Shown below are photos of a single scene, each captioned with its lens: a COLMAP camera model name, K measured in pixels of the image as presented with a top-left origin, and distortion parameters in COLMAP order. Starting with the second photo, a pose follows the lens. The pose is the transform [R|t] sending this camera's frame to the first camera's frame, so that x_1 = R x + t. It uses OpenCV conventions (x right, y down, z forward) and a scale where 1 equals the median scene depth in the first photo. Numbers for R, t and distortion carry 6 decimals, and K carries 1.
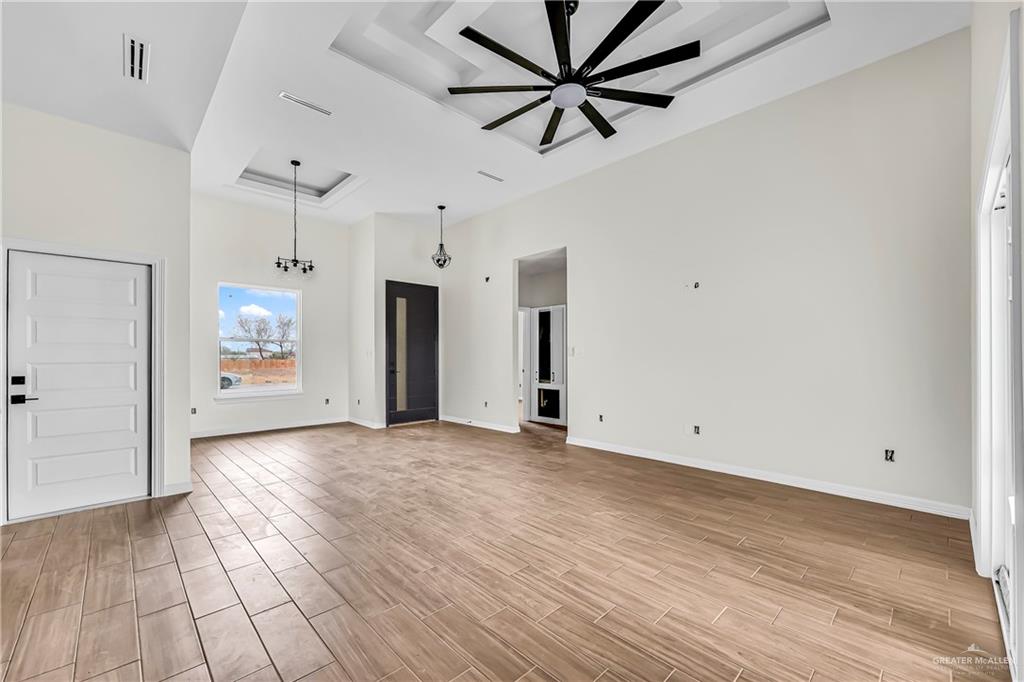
lens RADIAL K [[413.8, 0, 528.1], [0, 413.8, 353.1], [0, 0, 1]] dist [0.001523, 0.000434]
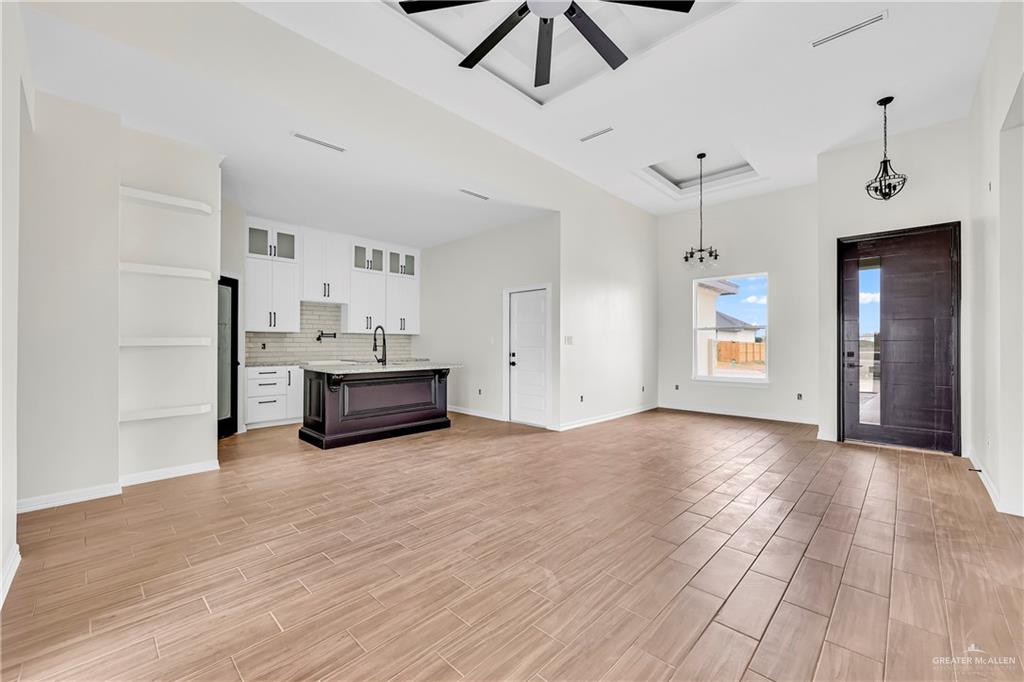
lens RADIAL K [[413.8, 0, 502.6], [0, 413.8, 340.1], [0, 0, 1]] dist [0.001523, 0.000434]
pose [[0.008252, -0.005446, -0.999951, 0.760826], [0.007165, 0.999960, -0.005387, 0.002249], [0.999940, -0.007120, 0.008290, 0.814964]]
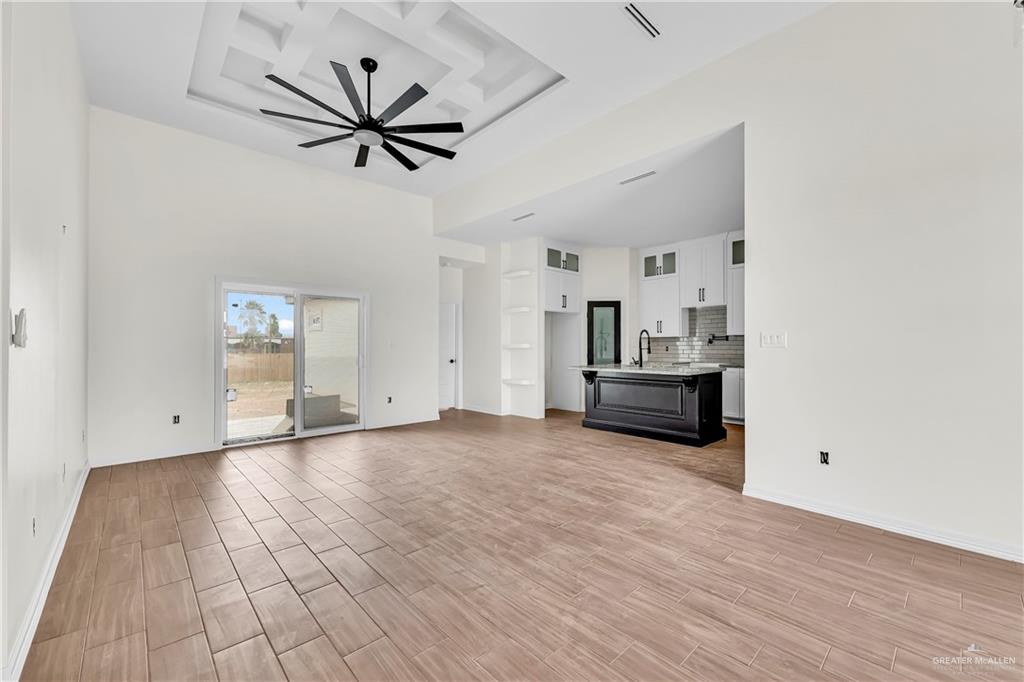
lens RADIAL K [[413.8, 0, 534.9], [0, 413.8, 344.4], [0, 0, 1]] dist [0.001523, 0.000434]
pose [[-0.999960, 0.007273, 0.005279, -0.374320], [0.007207, 0.999897, -0.012401, 0.011732], [-0.005369, -0.012362, -0.999909, 2.017075]]
